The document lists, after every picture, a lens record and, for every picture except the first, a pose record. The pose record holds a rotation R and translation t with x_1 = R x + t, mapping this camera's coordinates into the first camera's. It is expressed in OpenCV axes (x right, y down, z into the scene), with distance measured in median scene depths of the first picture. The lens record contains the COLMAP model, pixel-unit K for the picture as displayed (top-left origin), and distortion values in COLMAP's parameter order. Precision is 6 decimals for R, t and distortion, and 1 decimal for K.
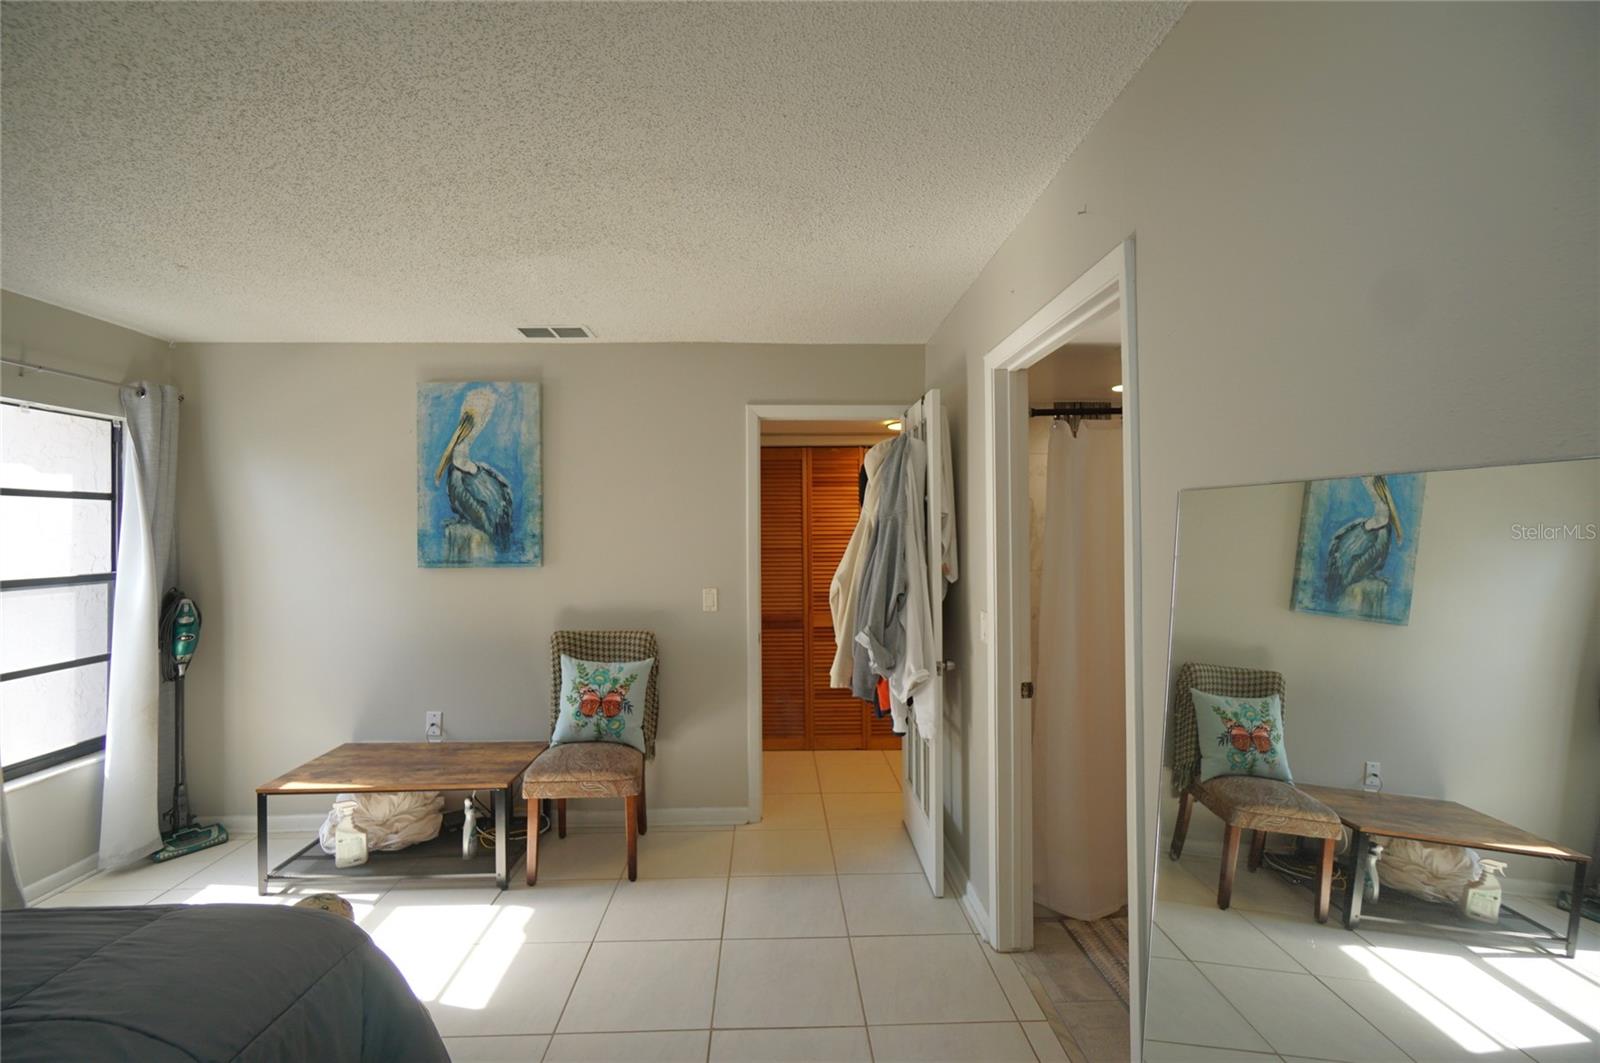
lens RADIAL K [[701.0, 0, 796.1], [0, 701.0, 527.1], [0, 0, 1]] dist [-0.001817, 0.001186]
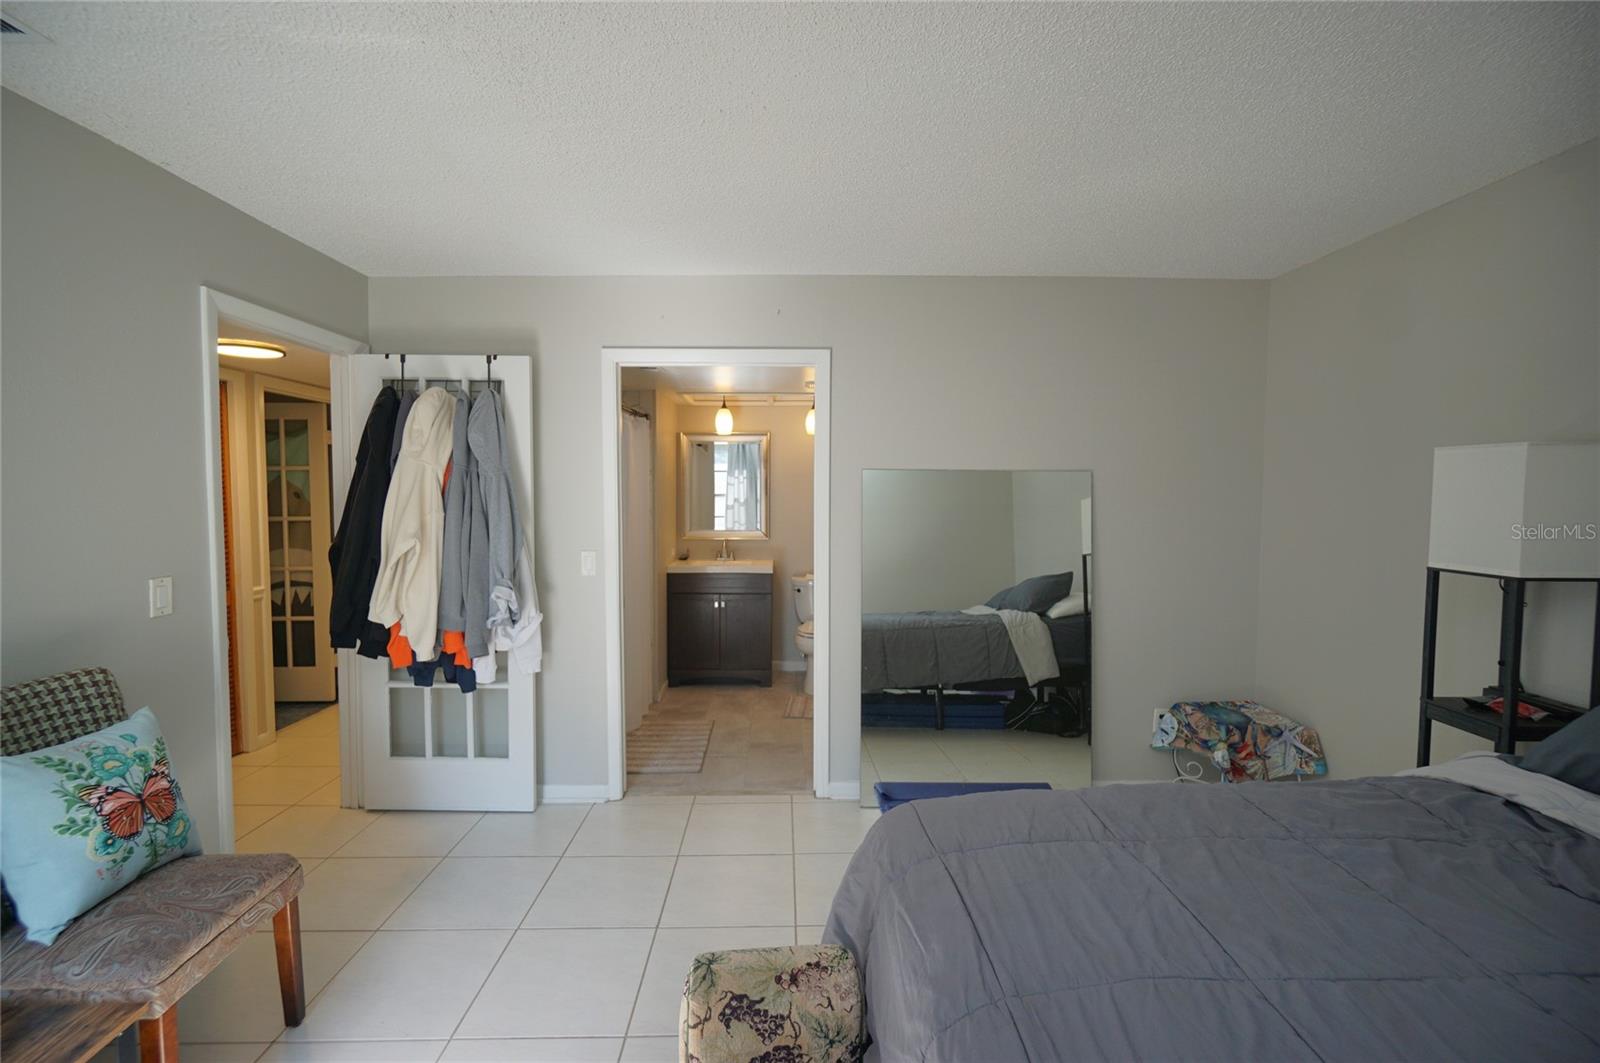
lens RADIAL K [[701.0, 0, 796.1], [0, 701.0, 527.1], [0, 0, 1]] dist [-0.001817, 0.001186]
pose [[0.022879, -0.043855, 0.998776, -0.788258], [-0.004220, 0.999024, 0.043963, 0.016841], [-0.999729, -0.005221, 0.022672, 0.495526]]
